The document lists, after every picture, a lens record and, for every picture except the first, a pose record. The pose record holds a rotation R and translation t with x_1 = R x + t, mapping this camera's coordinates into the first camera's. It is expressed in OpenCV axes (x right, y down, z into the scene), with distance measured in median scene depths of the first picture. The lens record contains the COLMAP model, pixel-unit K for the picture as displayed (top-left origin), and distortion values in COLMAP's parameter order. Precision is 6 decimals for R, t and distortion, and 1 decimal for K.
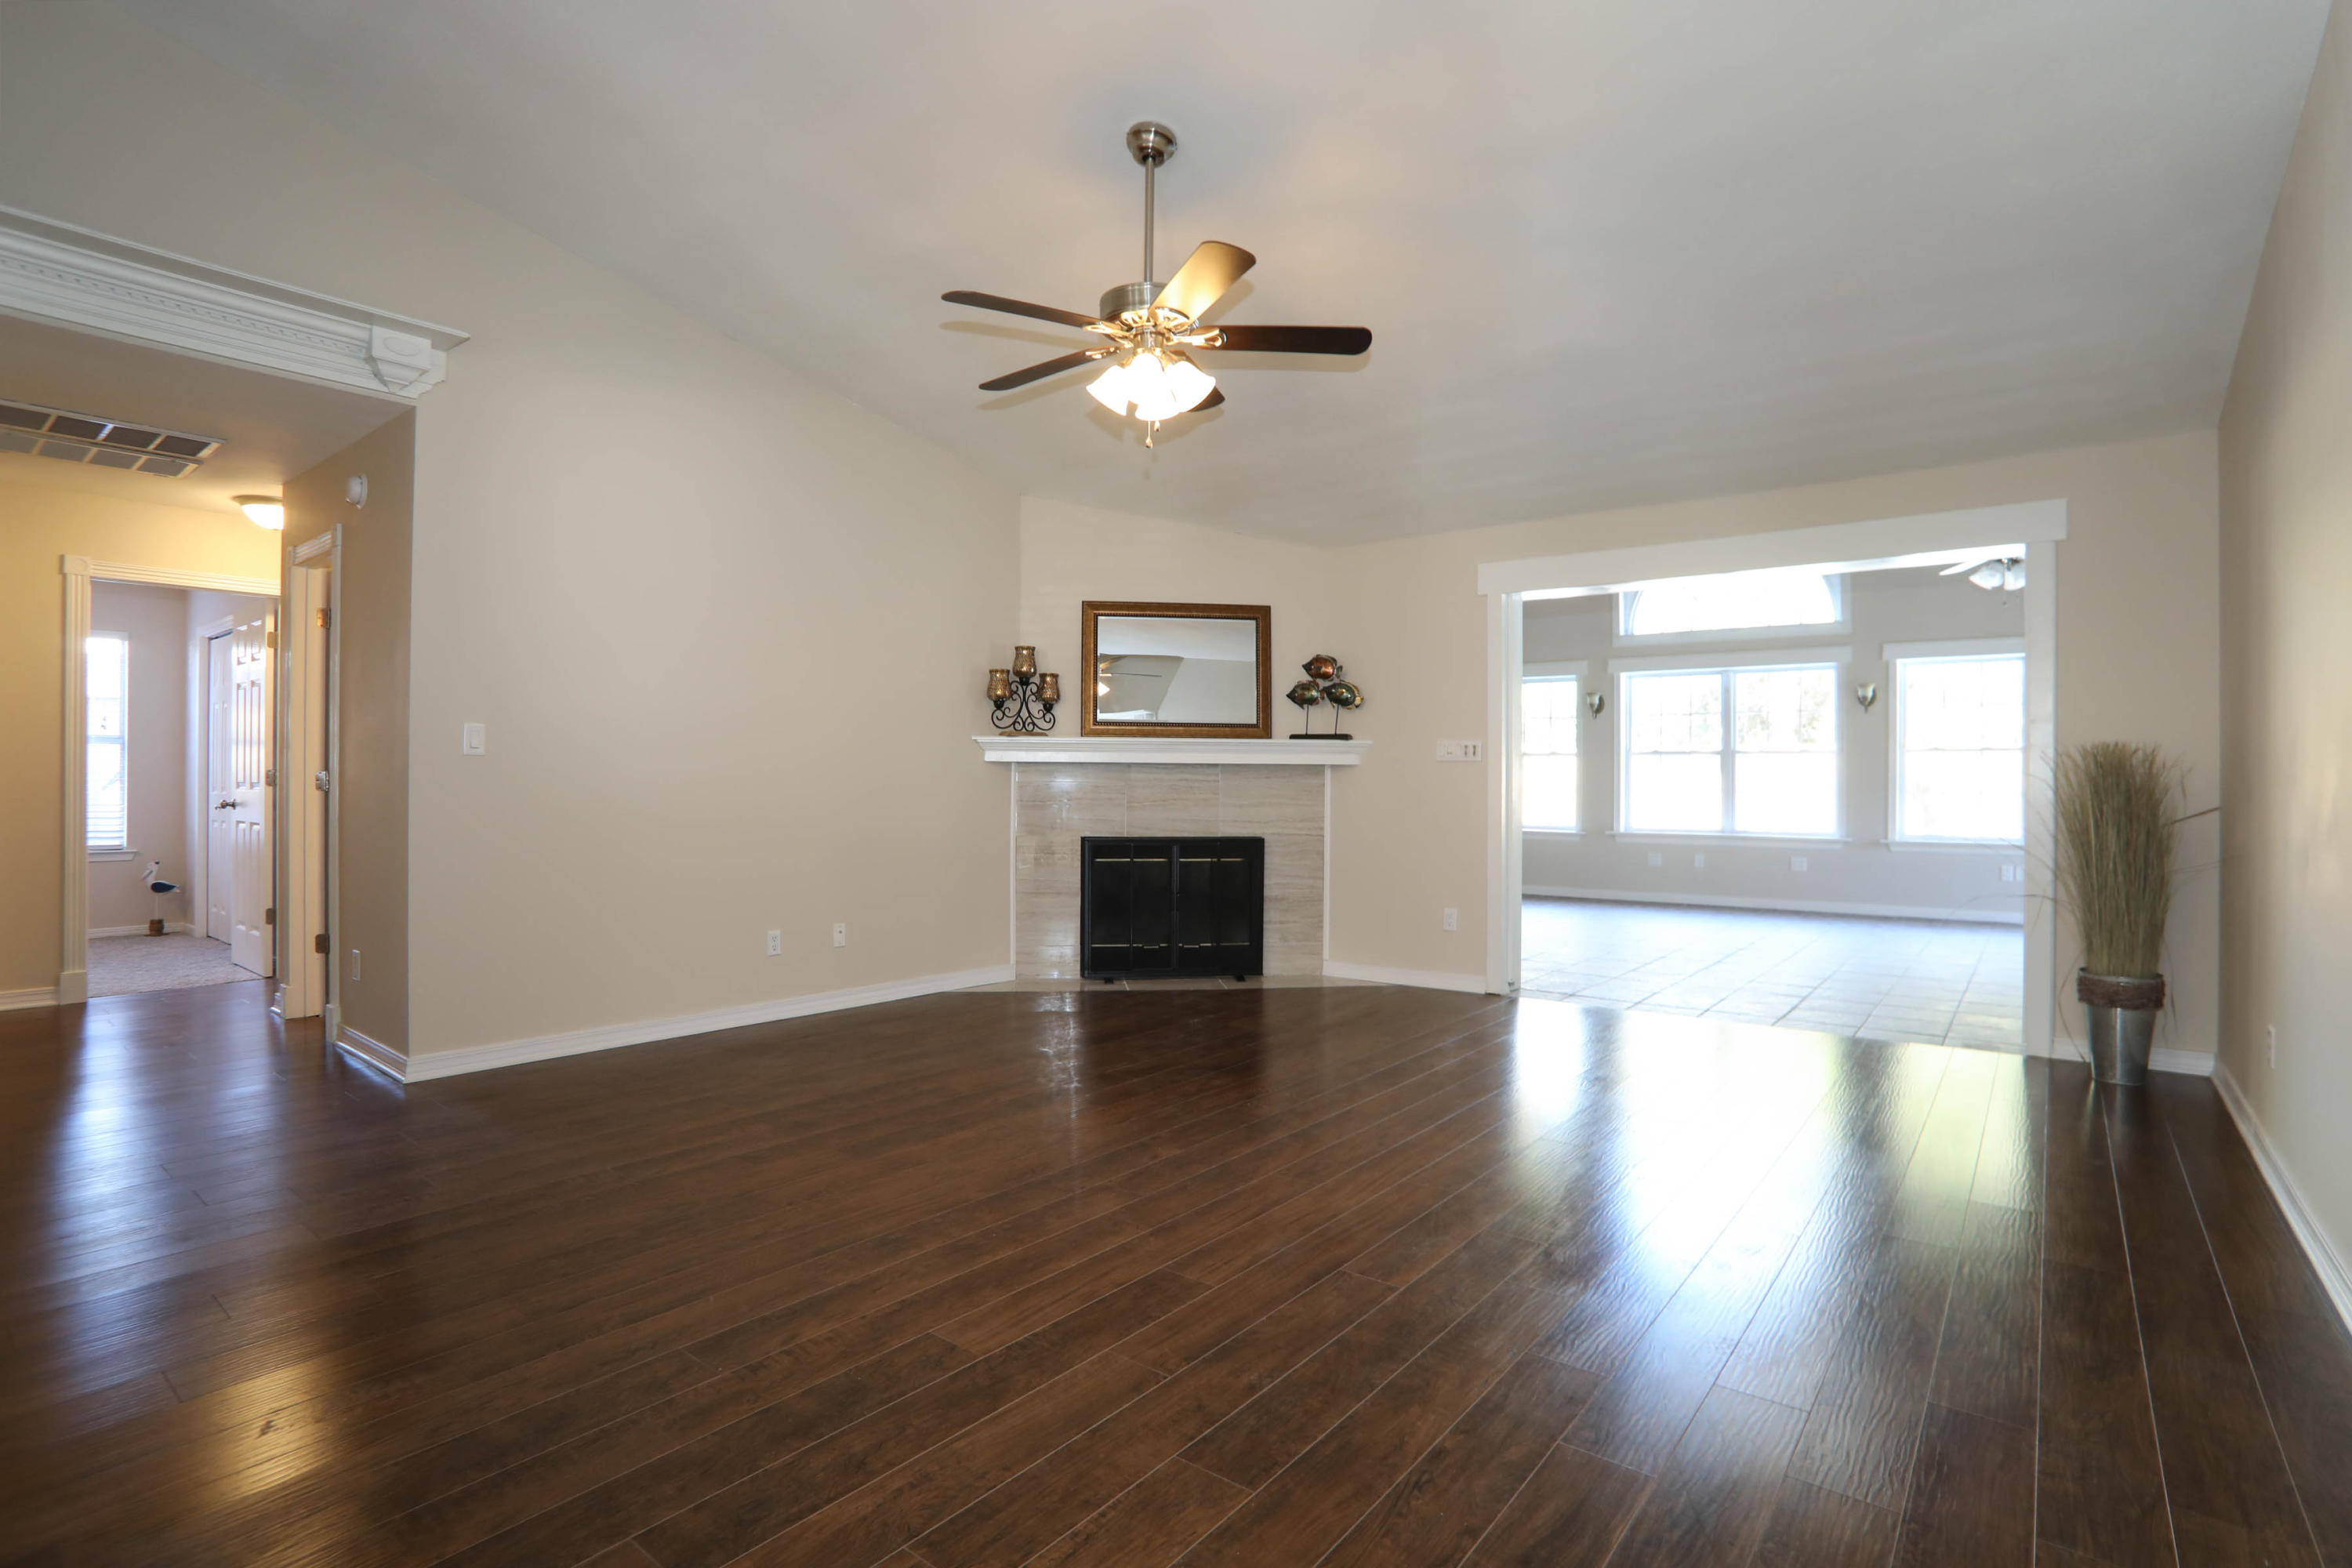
lens RADIAL K [[1144.8, 0, 1176.0], [0, 1144.8, 784.0], [0, 0, 1]] dist [-0.081072, 0.033361]
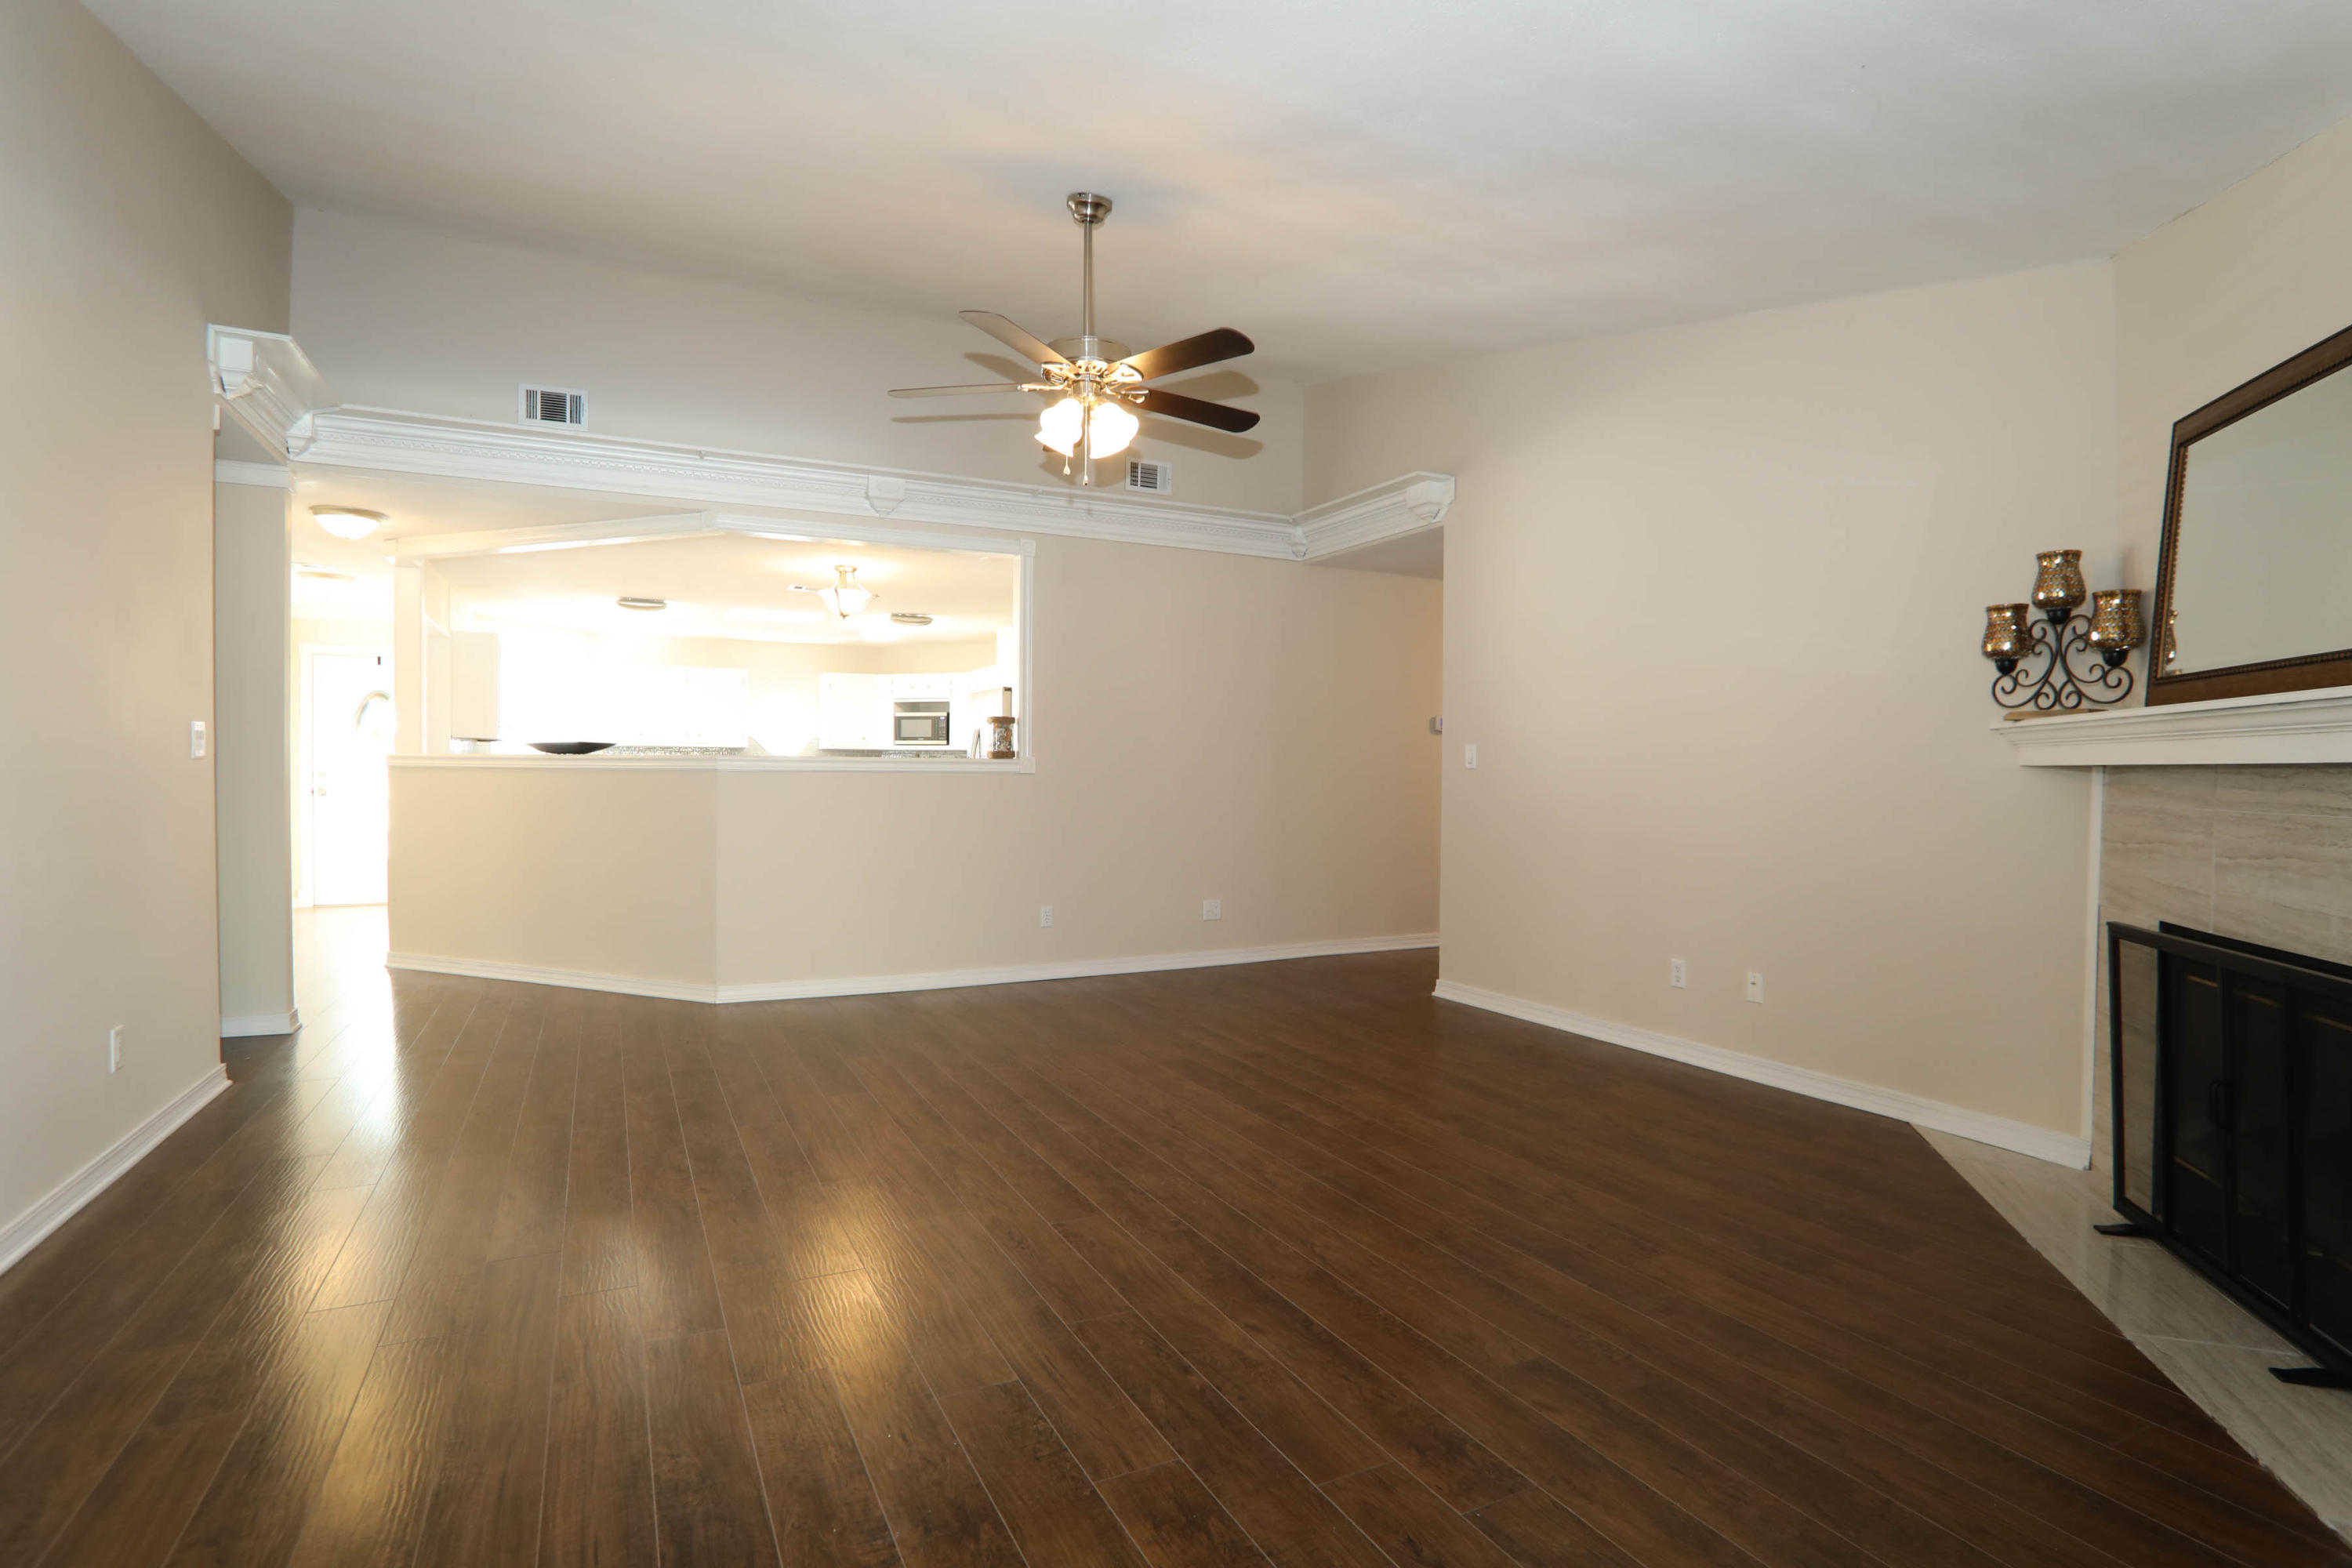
lens RADIAL K [[1144.8, 0, 1176.0], [0, 1144.8, 784.0], [0, 0, 1]] dist [-0.081072, 0.033361]
pose [[-0.413056, 0.005941, -0.910686, 0.524356], [-0.006712, 0.999932, 0.009568, -0.013048], [0.910681, 0.010064, -0.412988, 0.846219]]
